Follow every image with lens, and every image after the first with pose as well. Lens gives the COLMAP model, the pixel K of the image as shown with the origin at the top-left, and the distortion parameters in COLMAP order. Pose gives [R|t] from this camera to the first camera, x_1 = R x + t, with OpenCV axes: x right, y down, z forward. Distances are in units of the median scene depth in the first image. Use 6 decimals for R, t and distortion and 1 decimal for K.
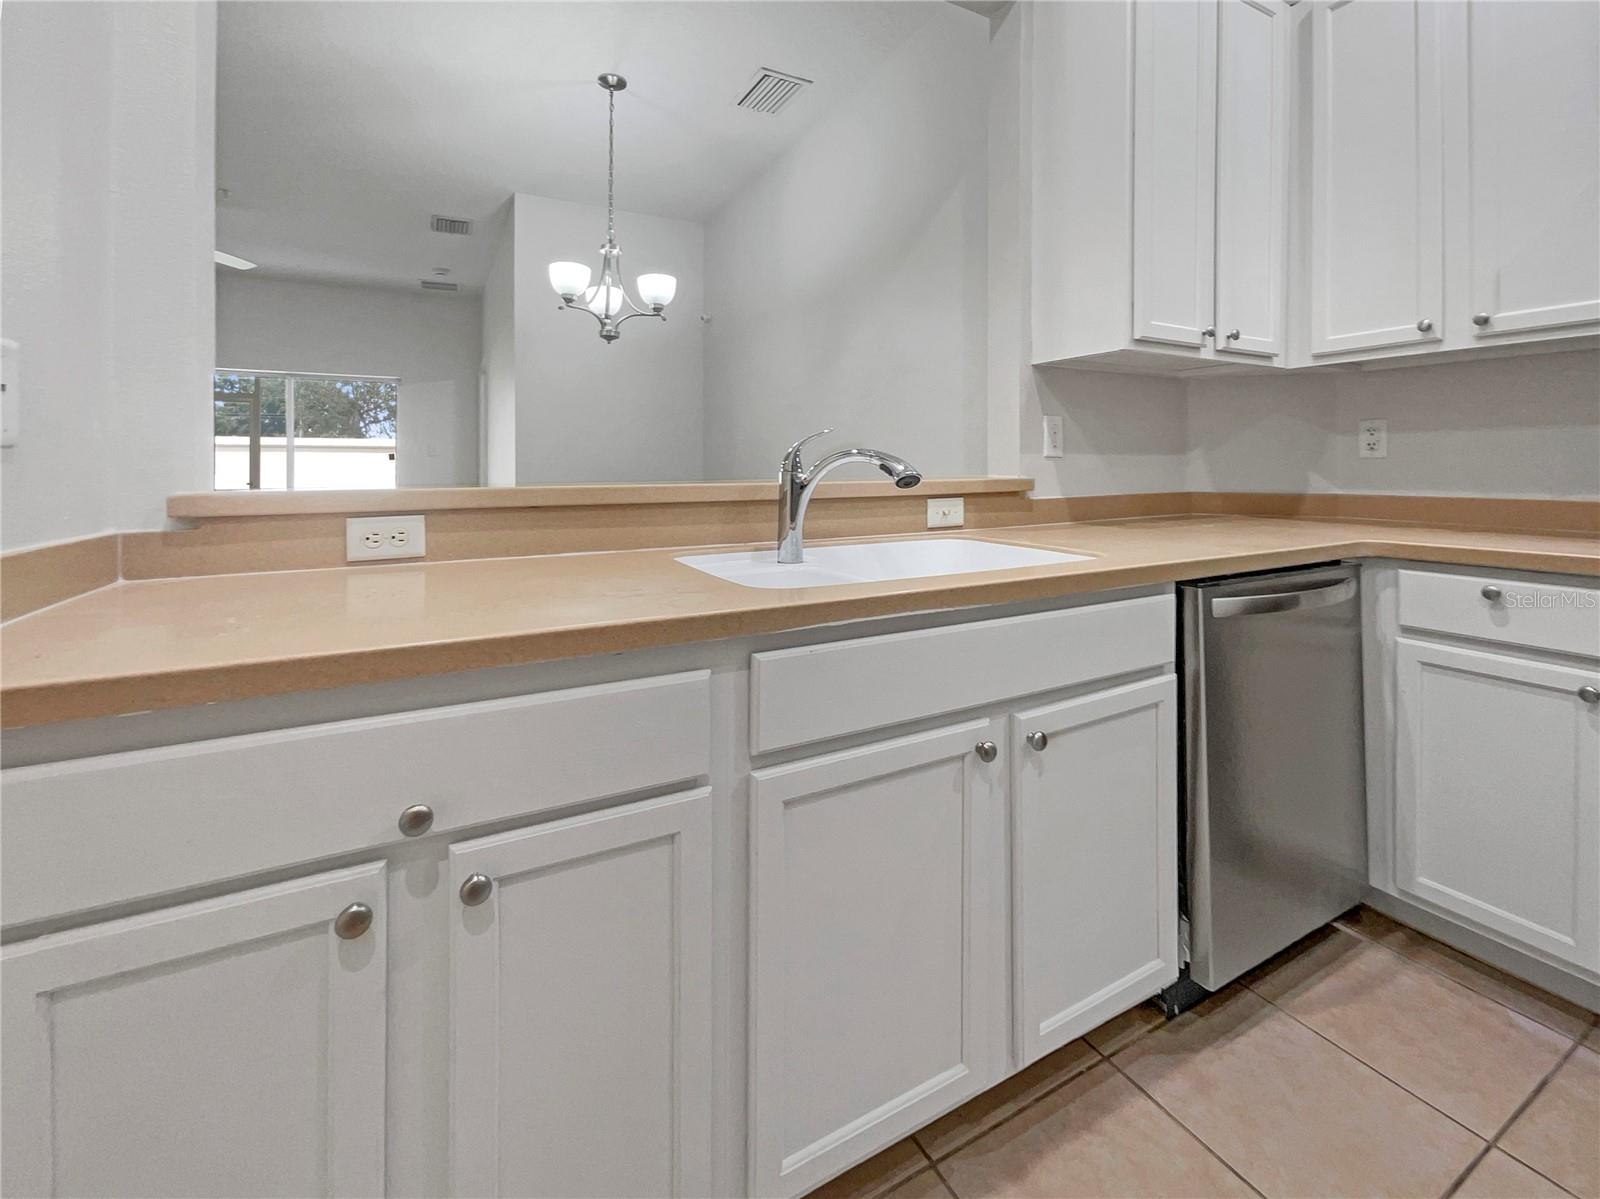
lens RADIAL K [[693.1, 0, 802.0], [0, 693.1, 483.2], [0, 0, 1]] dist [-0.000014, 0.000717]
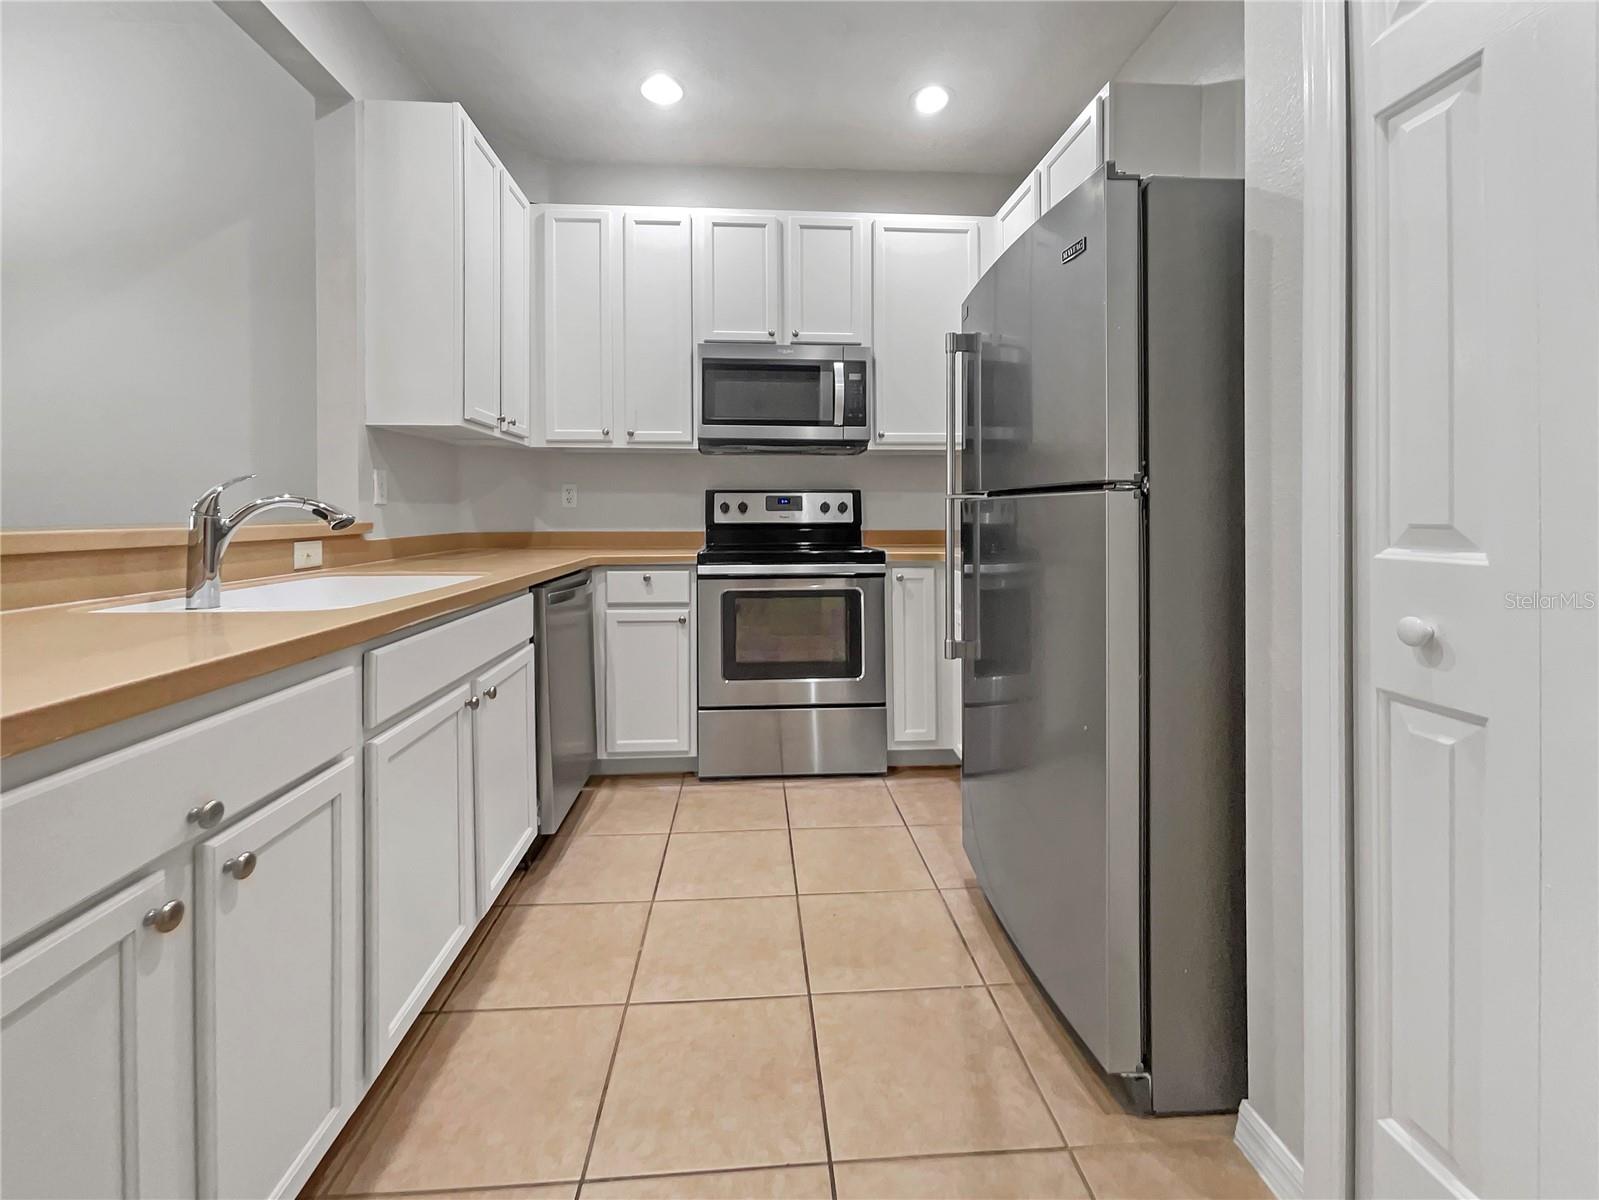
lens RADIAL K [[650.4, 0, 795.6], [0, 650.4, 570.0], [0, 0, 1]] dist [-0.000358, 0.000070]
pose [[0.421564, -0.077118, 0.903513, -0.428858], [0.022385, 0.996959, 0.074649, 0.007872], [-0.906522, -0.011244, 0.422009, -0.134573]]
